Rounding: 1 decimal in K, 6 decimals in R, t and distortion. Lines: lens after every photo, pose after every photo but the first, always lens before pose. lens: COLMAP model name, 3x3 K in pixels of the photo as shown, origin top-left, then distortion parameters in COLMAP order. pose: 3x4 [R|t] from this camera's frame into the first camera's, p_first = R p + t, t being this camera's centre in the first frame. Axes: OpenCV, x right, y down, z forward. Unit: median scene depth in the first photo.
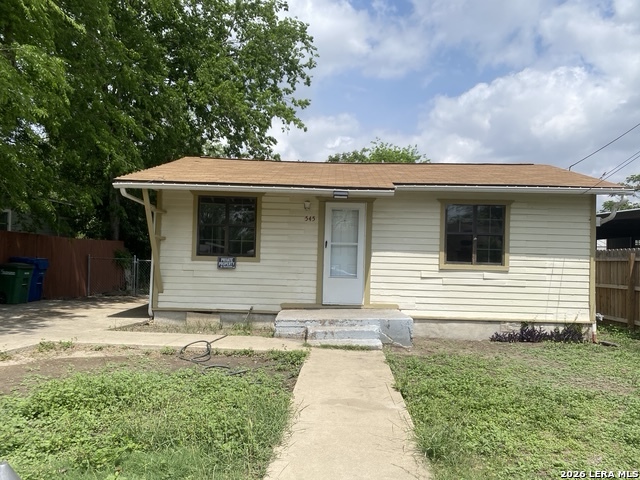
lens RADIAL K [[497.2, 0, 321.8], [0, 497.2, 241.2], [0, 0, 1]] dist [0.061723, -0.059804]
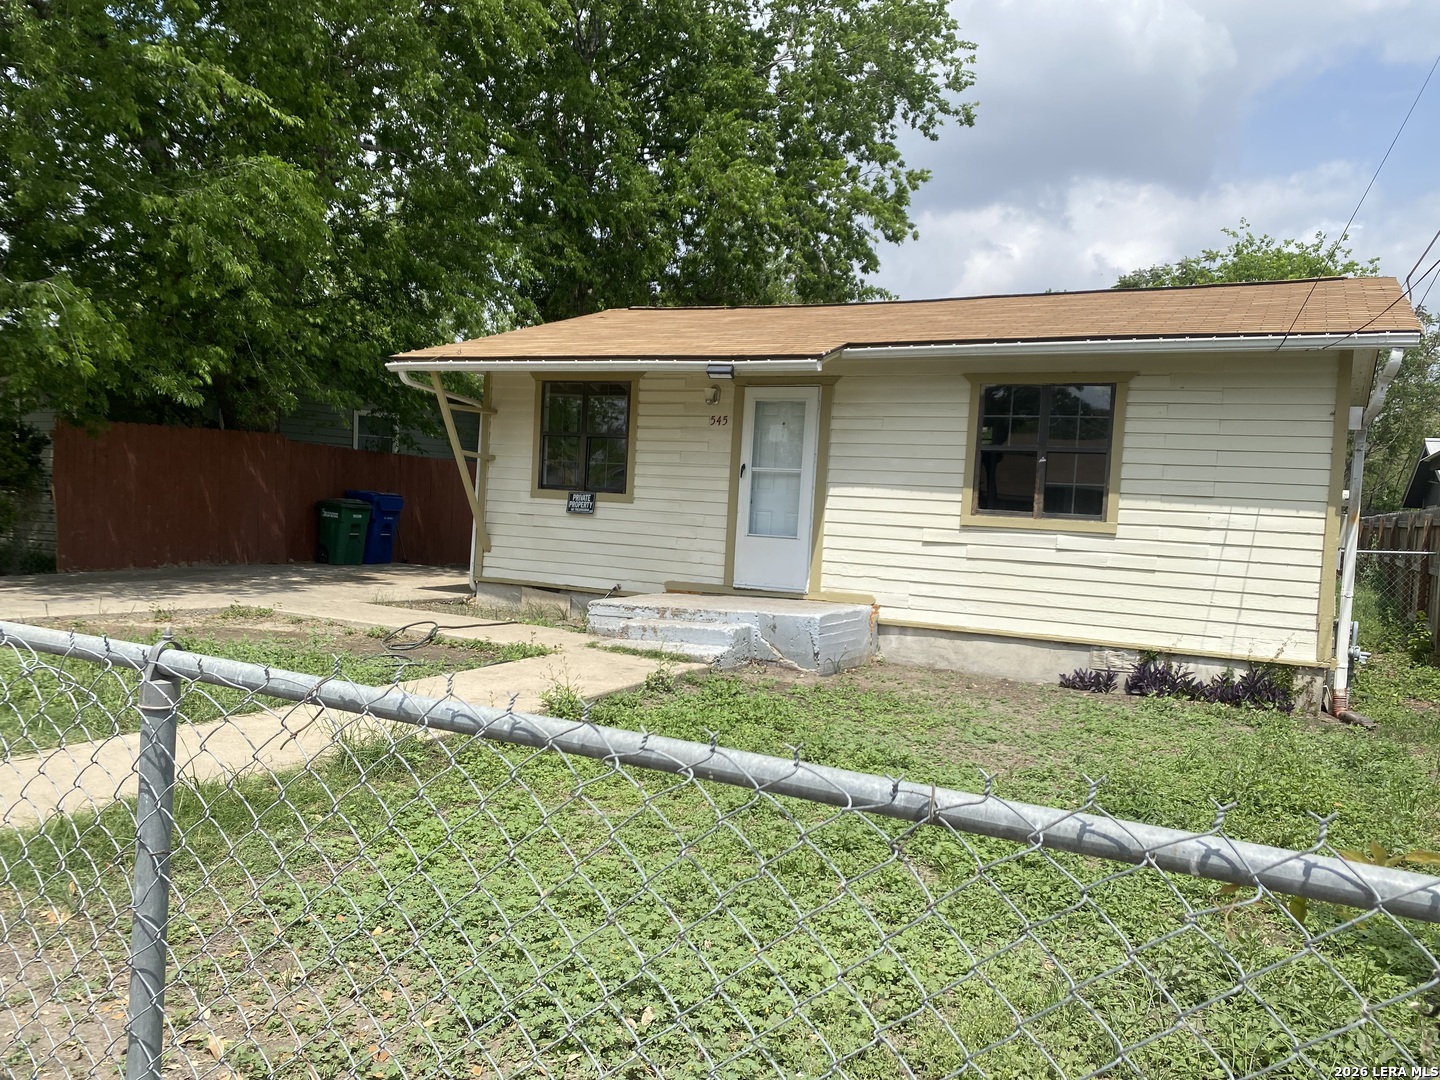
lens RADIAL K [[1118.7, 0, 709.8], [0, 1118.7, 544.6], [0, 0, 1]] dist [0.061723, -0.059804]
pose [[0.893699, 0.037705, -0.447080, 0.494563], [-0.013834, 0.998304, 0.056540, 0.017835], [0.448454, -0.044345, 0.892705, -0.043470]]
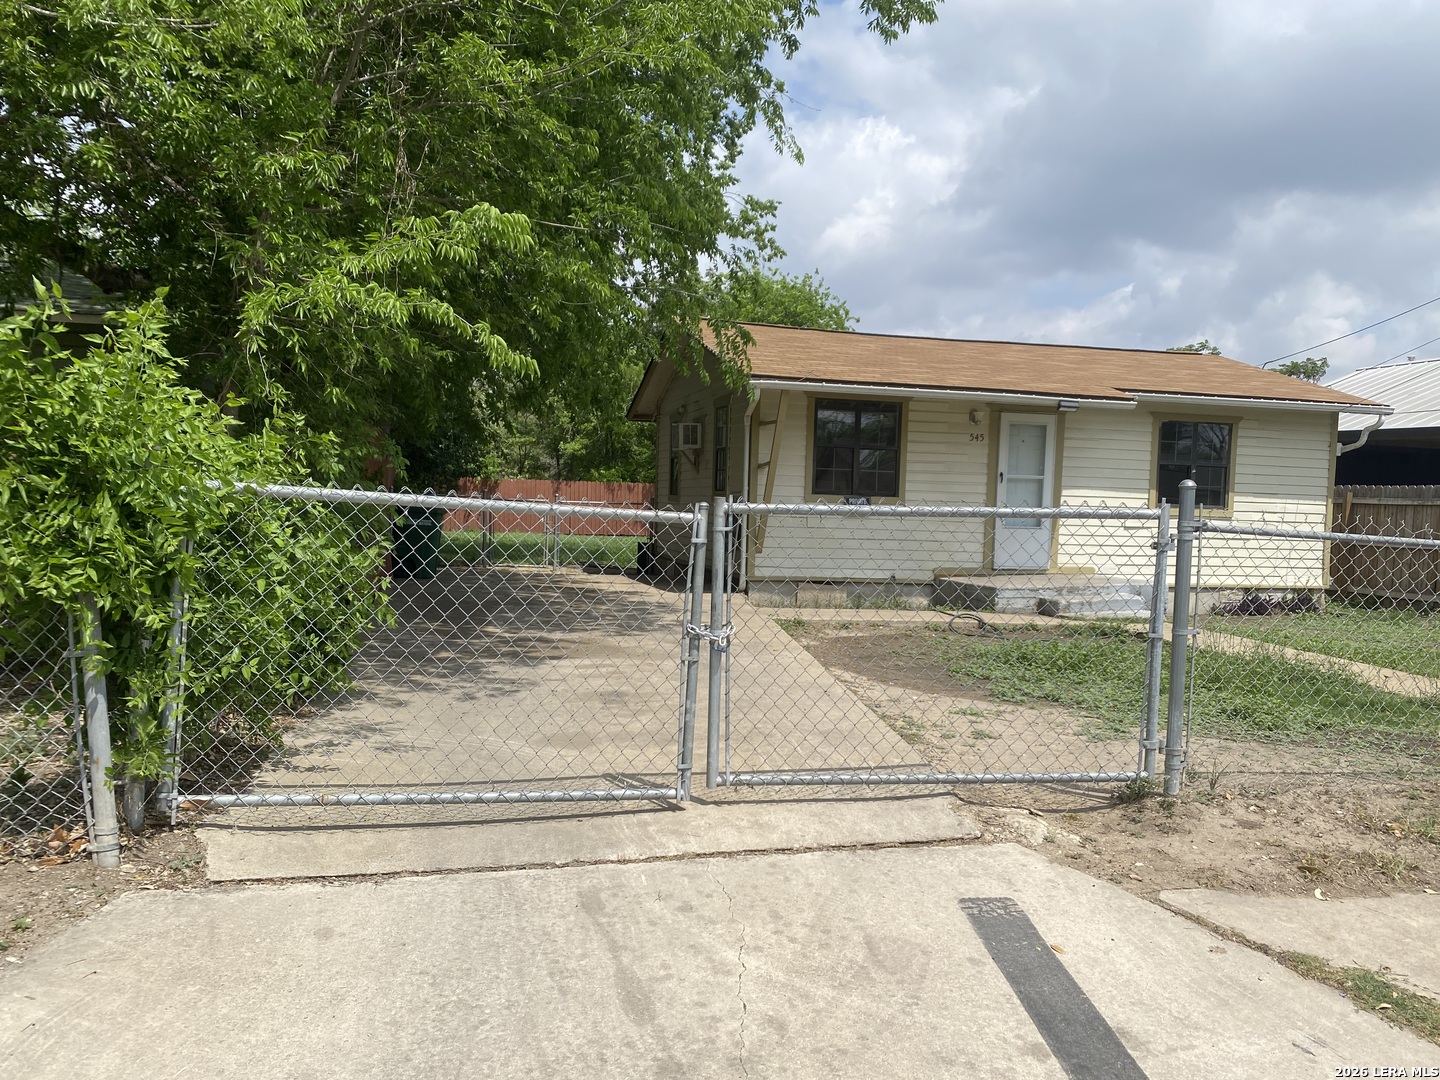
lens RADIAL K [[1118.7, 0, 723.2], [0, 1118.7, 541.9], [0, 0, 1]] dist [0.061723, -0.059804]
pose [[0.959994, -0.006825, 0.279936, -0.761984], [-0.016307, 0.996644, 0.080221, -0.022254], [-0.279544, -0.081576, 0.956661, -0.327868]]
